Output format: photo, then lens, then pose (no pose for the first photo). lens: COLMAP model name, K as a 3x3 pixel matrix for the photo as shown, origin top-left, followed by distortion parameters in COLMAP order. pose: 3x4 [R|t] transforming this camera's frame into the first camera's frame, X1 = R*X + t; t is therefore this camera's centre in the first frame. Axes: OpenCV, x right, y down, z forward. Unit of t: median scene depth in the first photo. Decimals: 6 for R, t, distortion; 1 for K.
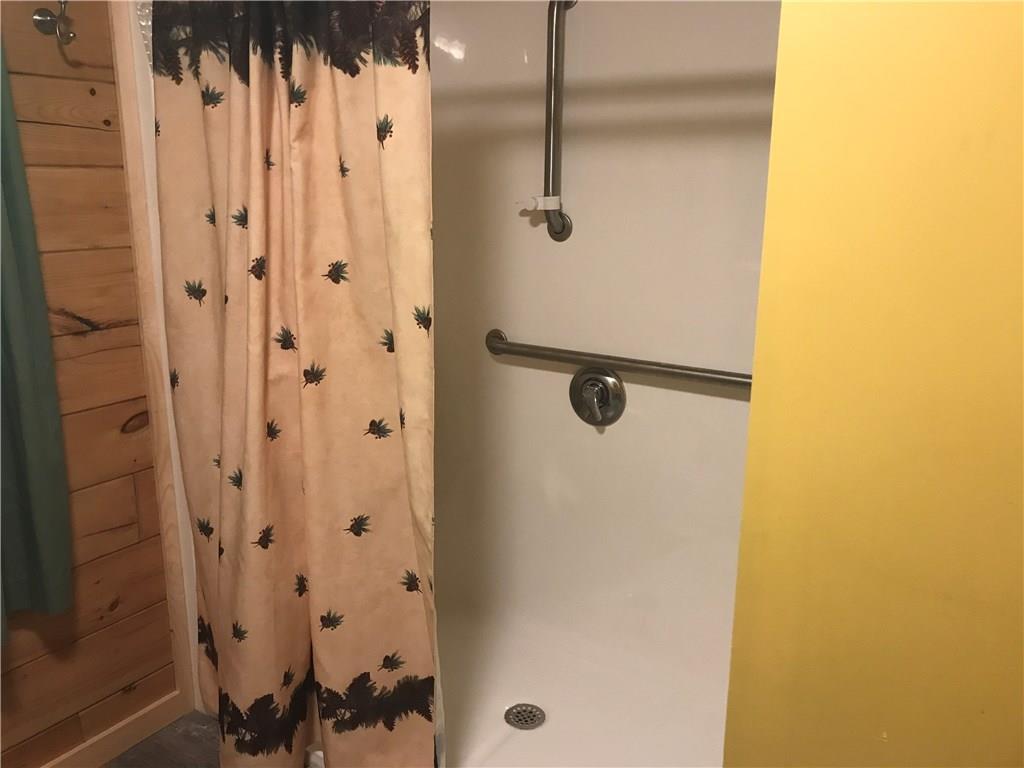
lens RADIAL K [[841.1, 0, 511.2], [0, 841.1, 386.0], [0, 0, 1]] dist [0.027055, -0.015389]
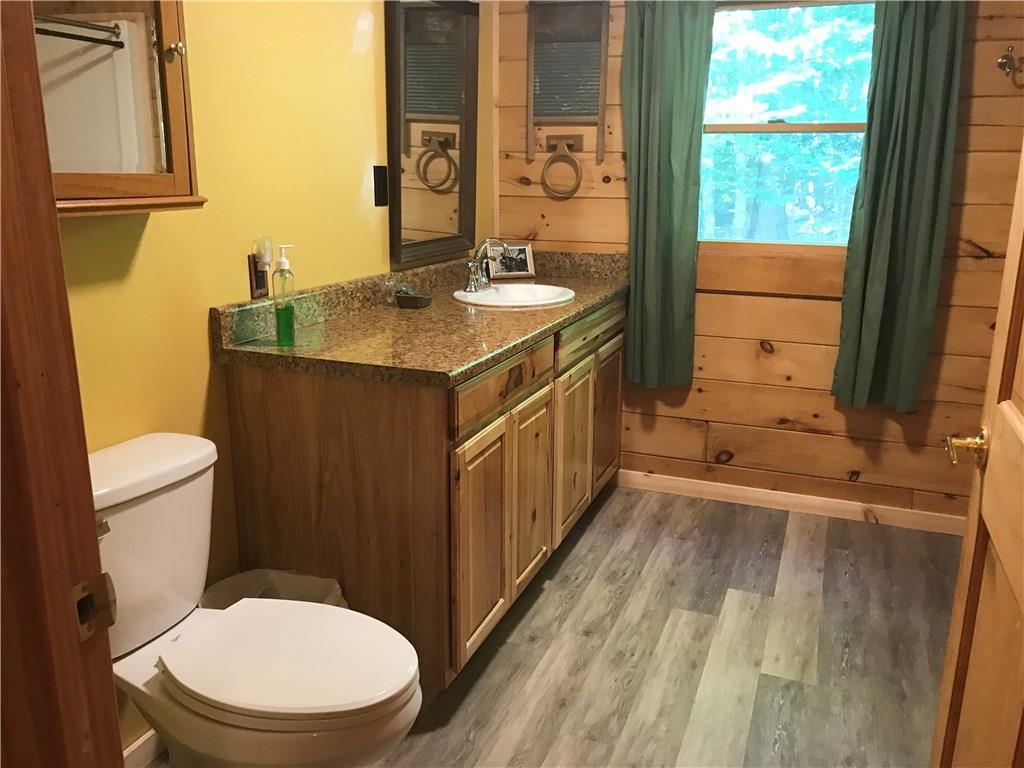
lens RADIAL K [[841.1, 0, 512.3], [0, 841.1, 381.3], [0, 0, 1]] dist [0.027055, -0.015389]
pose [[0.189601, 0.238802, -0.952379, 0.900794], [-0.233432, 0.953125, 0.192517, 0.057878], [0.953709, 0.185814, 0.236457, -0.167399]]
